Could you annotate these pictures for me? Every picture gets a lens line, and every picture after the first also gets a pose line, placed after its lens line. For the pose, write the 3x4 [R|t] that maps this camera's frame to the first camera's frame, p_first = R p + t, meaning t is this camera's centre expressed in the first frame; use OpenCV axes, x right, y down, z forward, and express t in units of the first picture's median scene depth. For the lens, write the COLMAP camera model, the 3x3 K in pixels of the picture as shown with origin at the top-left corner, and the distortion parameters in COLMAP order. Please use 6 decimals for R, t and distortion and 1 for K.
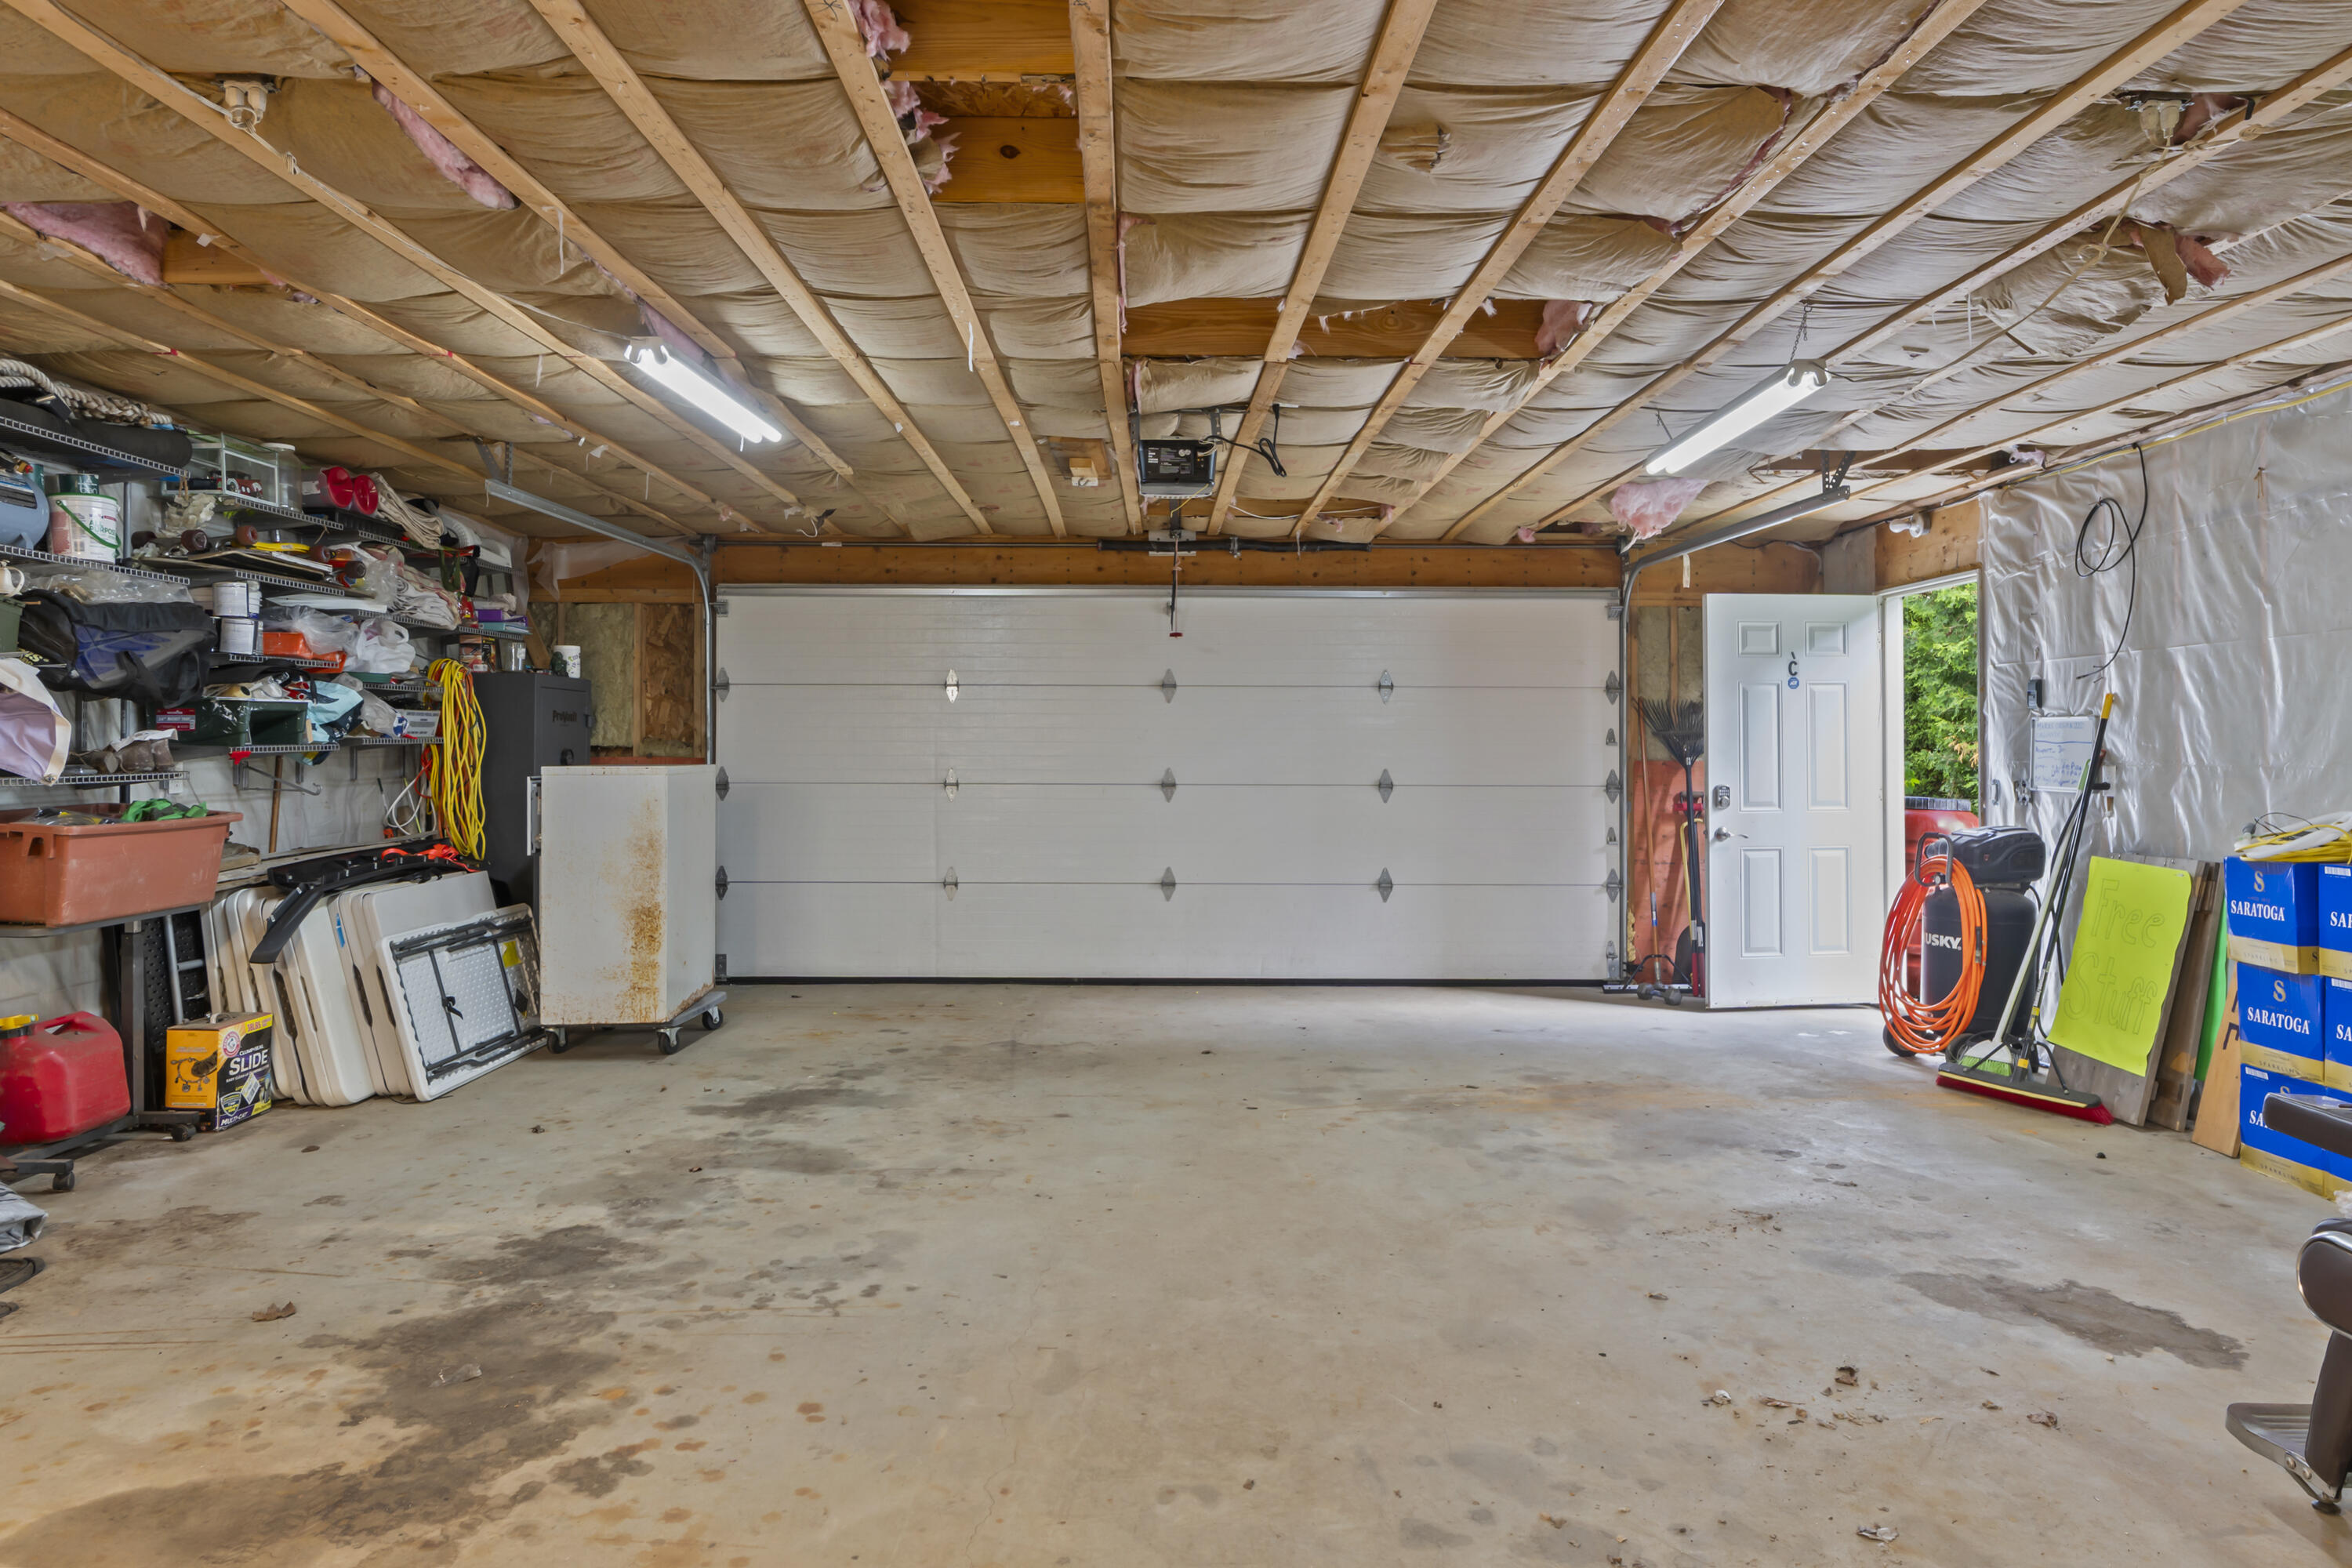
lens RADIAL K [[1564.7, 0, 1176.9], [0, 1564.7, 769.7], [0, 0, 1]] dist [0.001603, 0.000227]
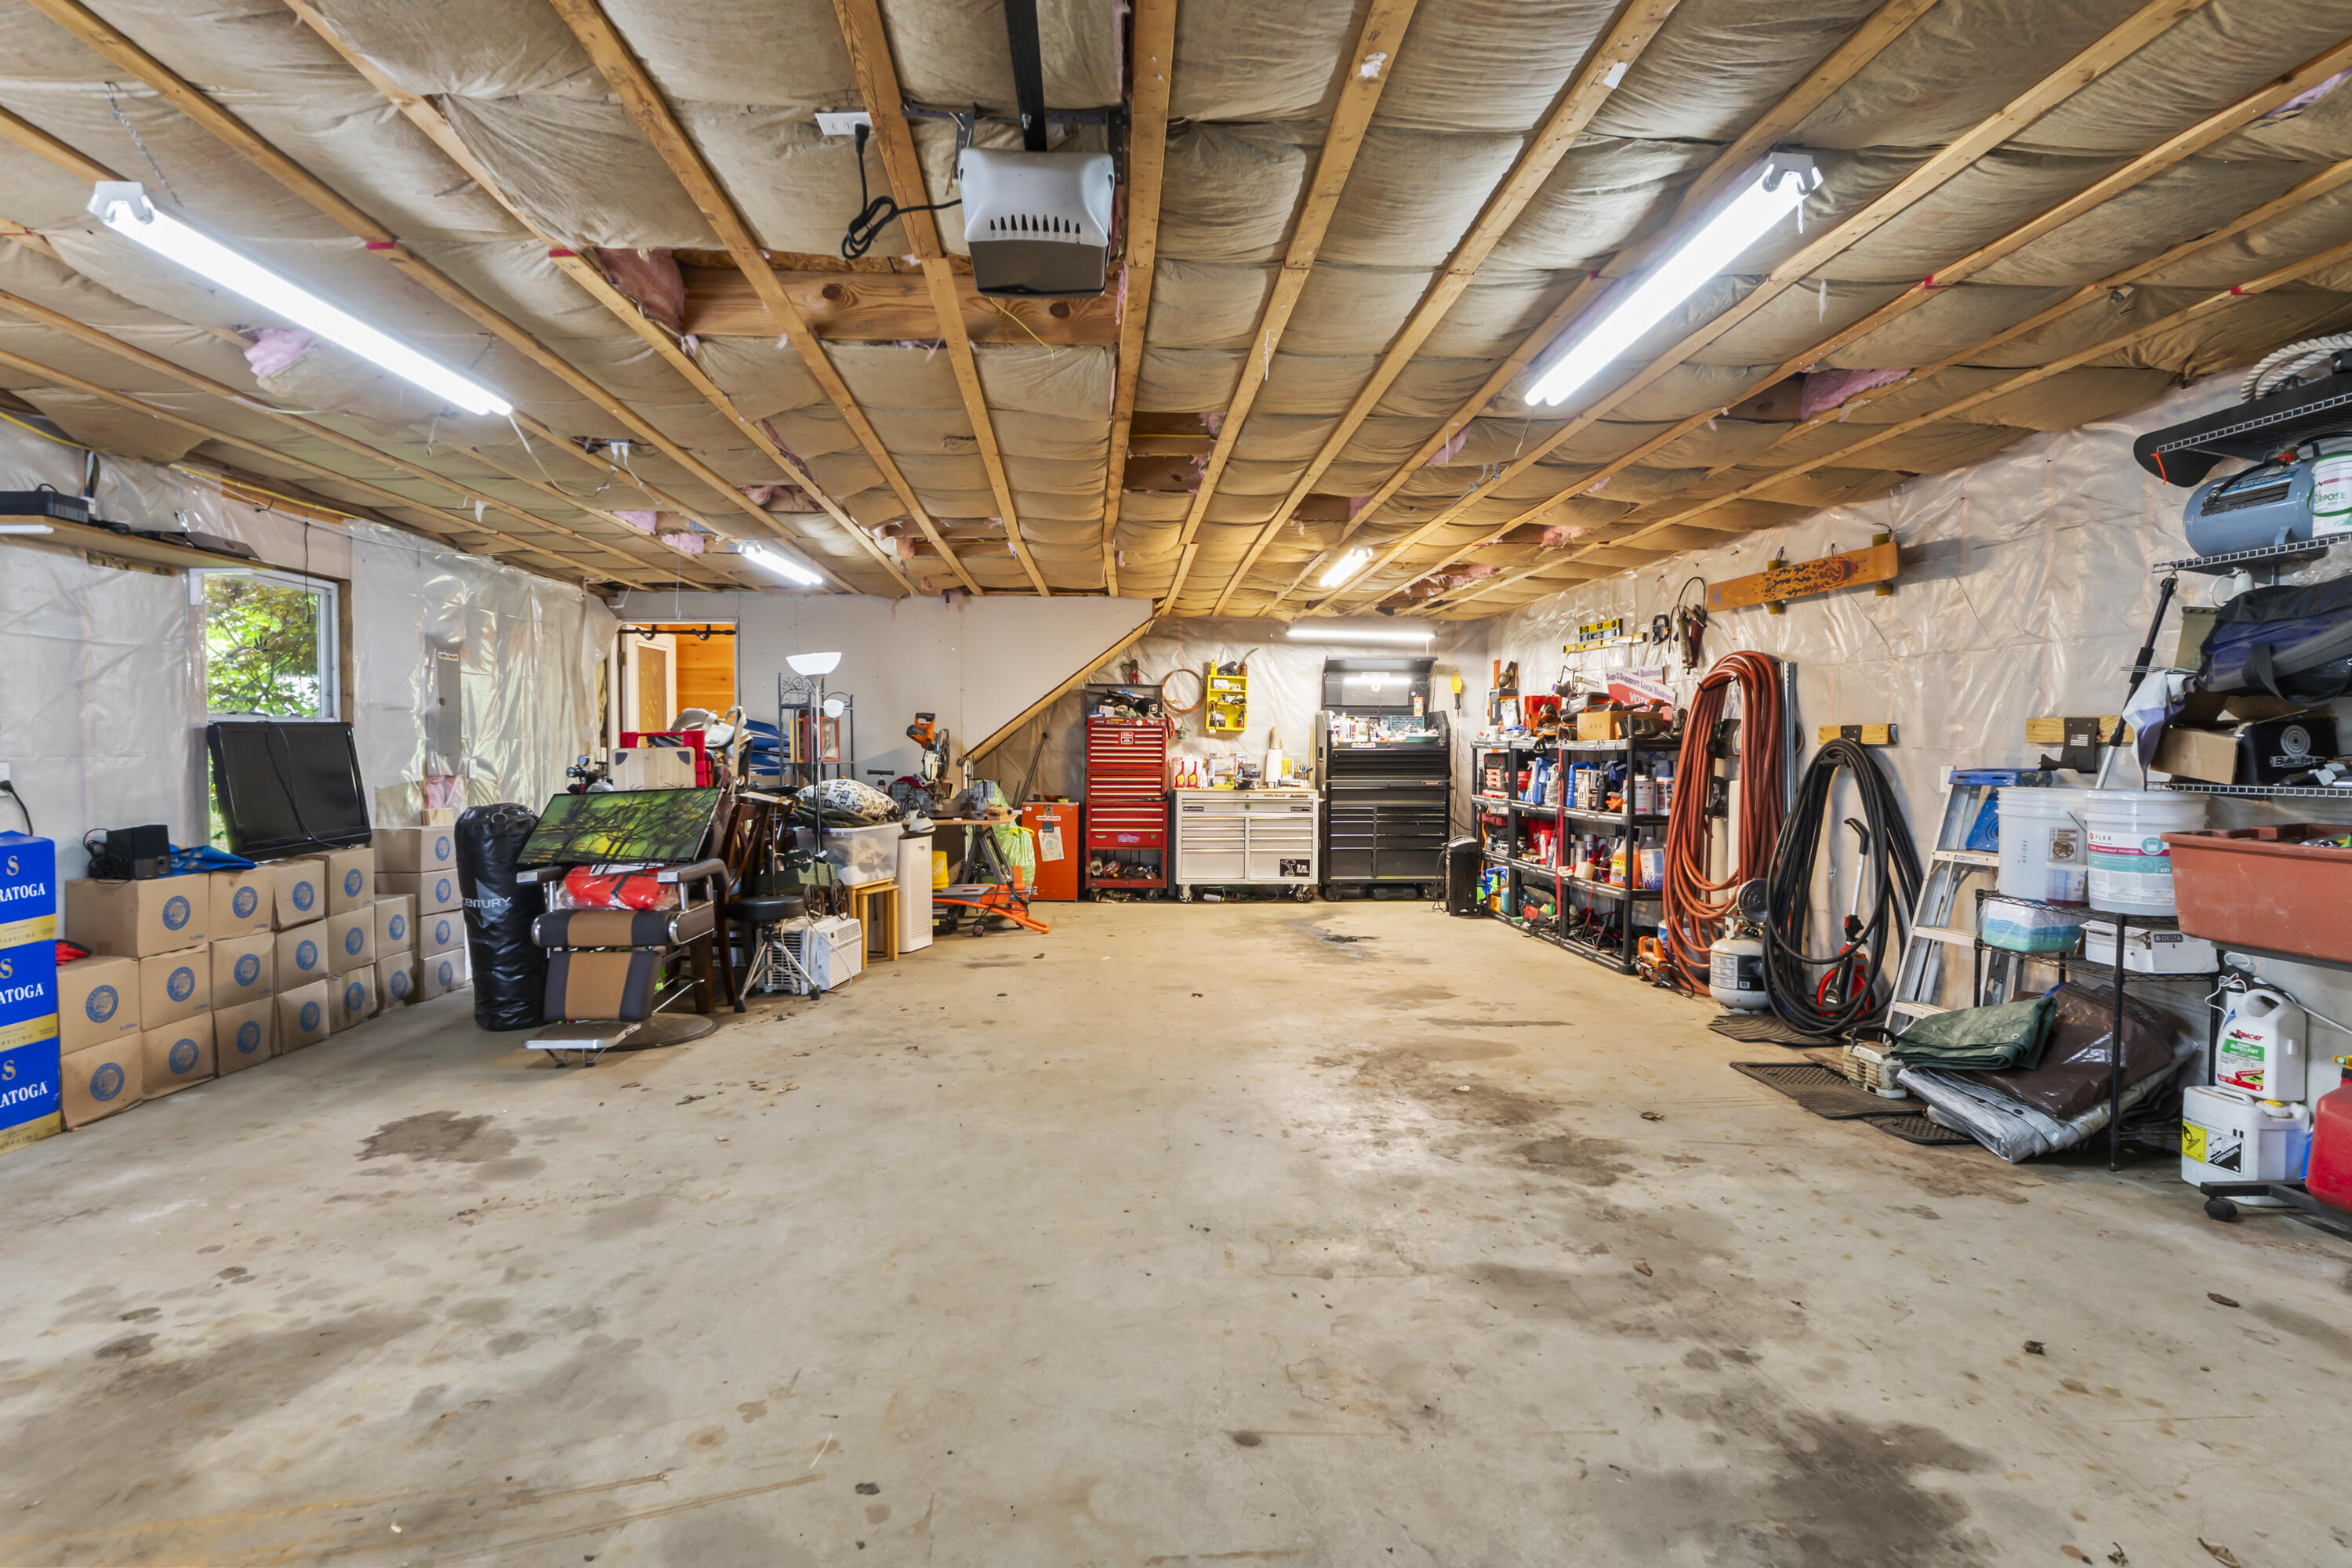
lens RADIAL K [[1266.2, 0, 1169.6], [0, 1266.2, 779.3], [0, 0, 1]] dist [-0.000320, -0.000140]
pose [[-0.999151, -0.008131, -0.040392, -0.041162], [-0.009726, 0.999175, 0.039433, -0.029431], [0.040039, 0.039792, -0.998405, 2.083912]]
